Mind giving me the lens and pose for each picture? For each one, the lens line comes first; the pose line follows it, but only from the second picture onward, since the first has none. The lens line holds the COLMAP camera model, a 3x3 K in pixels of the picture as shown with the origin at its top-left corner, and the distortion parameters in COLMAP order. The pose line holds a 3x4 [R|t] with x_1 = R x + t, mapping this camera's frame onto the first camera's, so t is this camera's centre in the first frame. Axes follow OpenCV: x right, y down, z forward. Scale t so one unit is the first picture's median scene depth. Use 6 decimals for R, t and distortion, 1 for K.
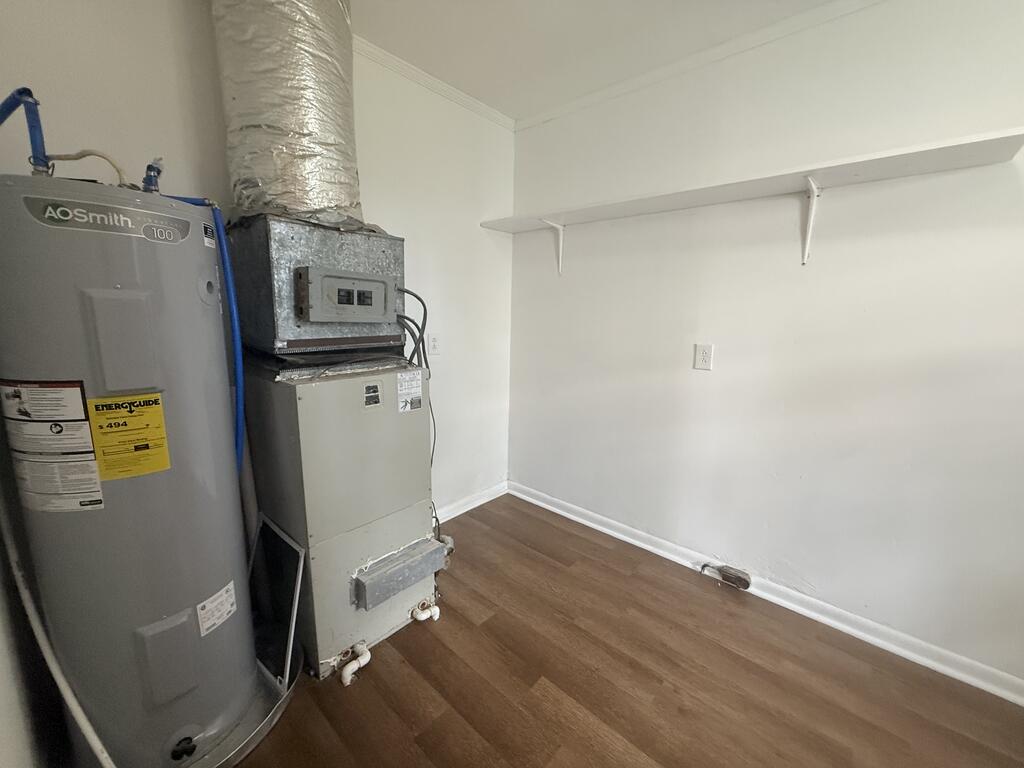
lens RADIAL K [[407.4, 0, 507.9], [0, 407.4, 385.9], [0, 0, 1]] dist [0.000672, 0.000230]
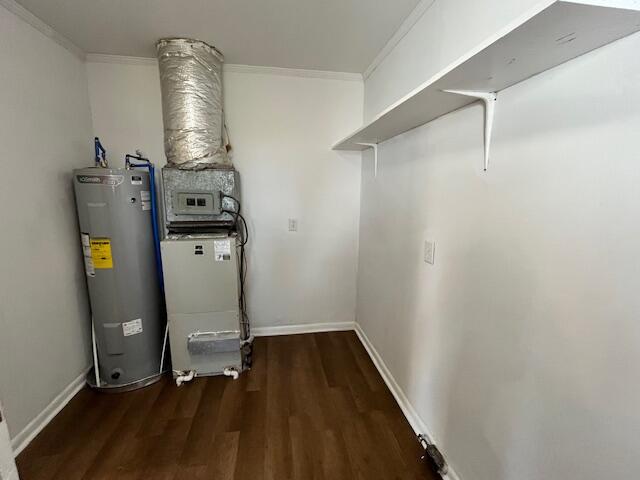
lens RADIAL K [[281.0, 0, 320.0], [0, 281.0, 240.0], [0, 0, 1]] dist [0.002483, 0.000325]
pose [[0.781456, 0.095645, -0.616586, 0.985919], [-0.106858, 0.994097, 0.018774, -0.116835], [0.614742, 0.051216, 0.787064, 0.266682]]
